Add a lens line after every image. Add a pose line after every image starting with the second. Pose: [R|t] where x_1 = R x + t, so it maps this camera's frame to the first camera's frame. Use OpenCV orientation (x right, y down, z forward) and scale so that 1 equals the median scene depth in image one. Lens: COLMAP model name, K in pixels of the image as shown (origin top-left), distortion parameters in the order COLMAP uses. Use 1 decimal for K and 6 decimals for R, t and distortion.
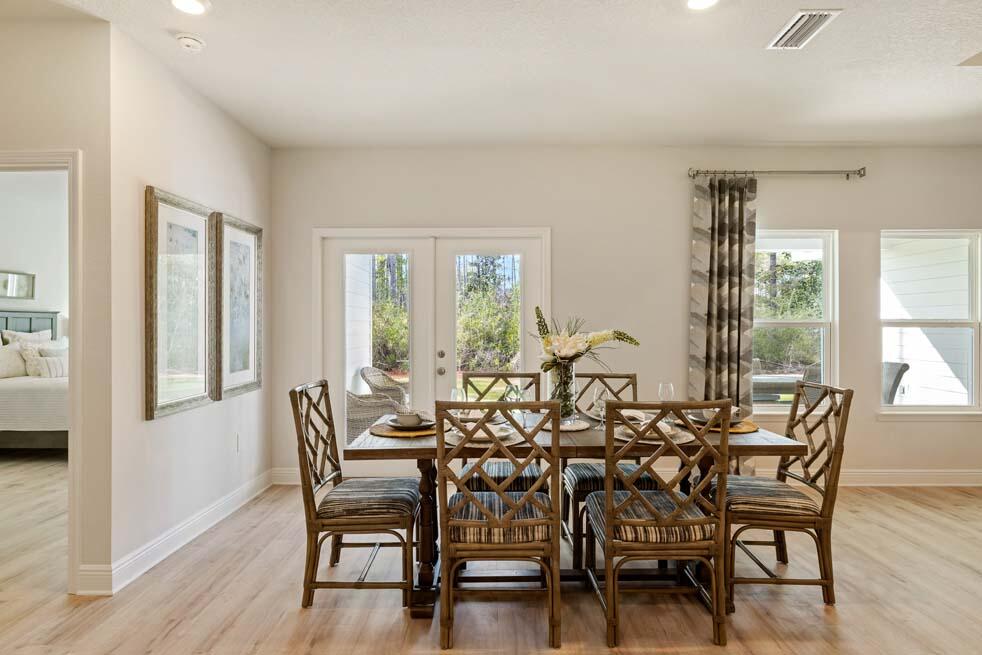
lens RADIAL K [[564.5, 0, 492.4], [0, 564.5, 324.5], [0, 0, 1]] dist [0.008326, 0.001012]
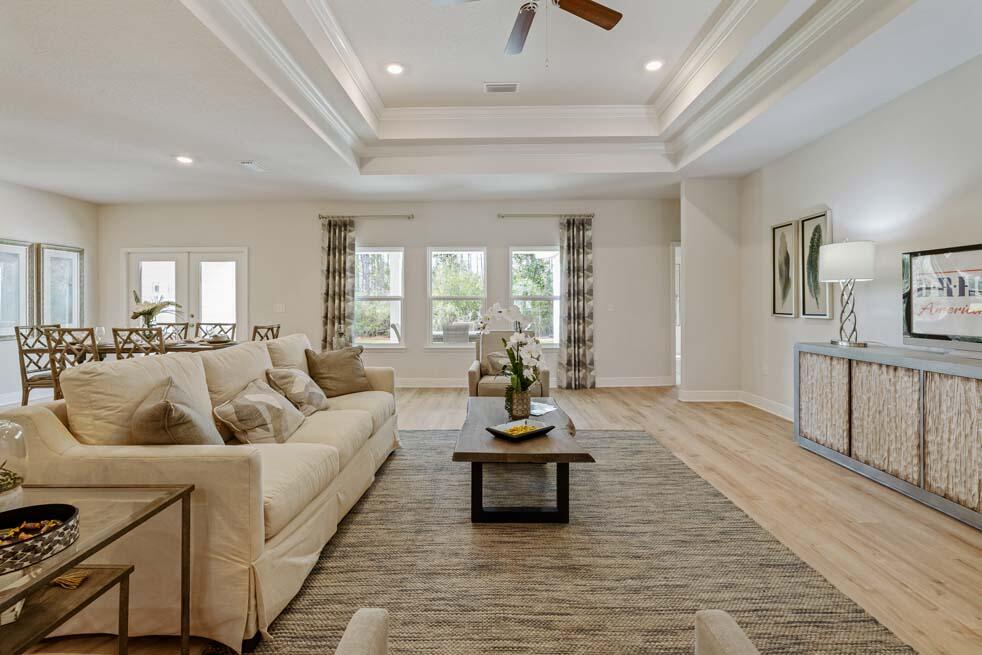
lens RADIAL K [[450.7, 0, 491.7], [0, 450.7, 302.3], [0, 0, 1]] dist [-0.015605, -0.000669]
pose [[0.999947, -0.002373, -0.010004, 0.928512], [0.002289, 0.999962, -0.008396, 0.023353], [0.010023, 0.008372, 0.999915, -0.454169]]
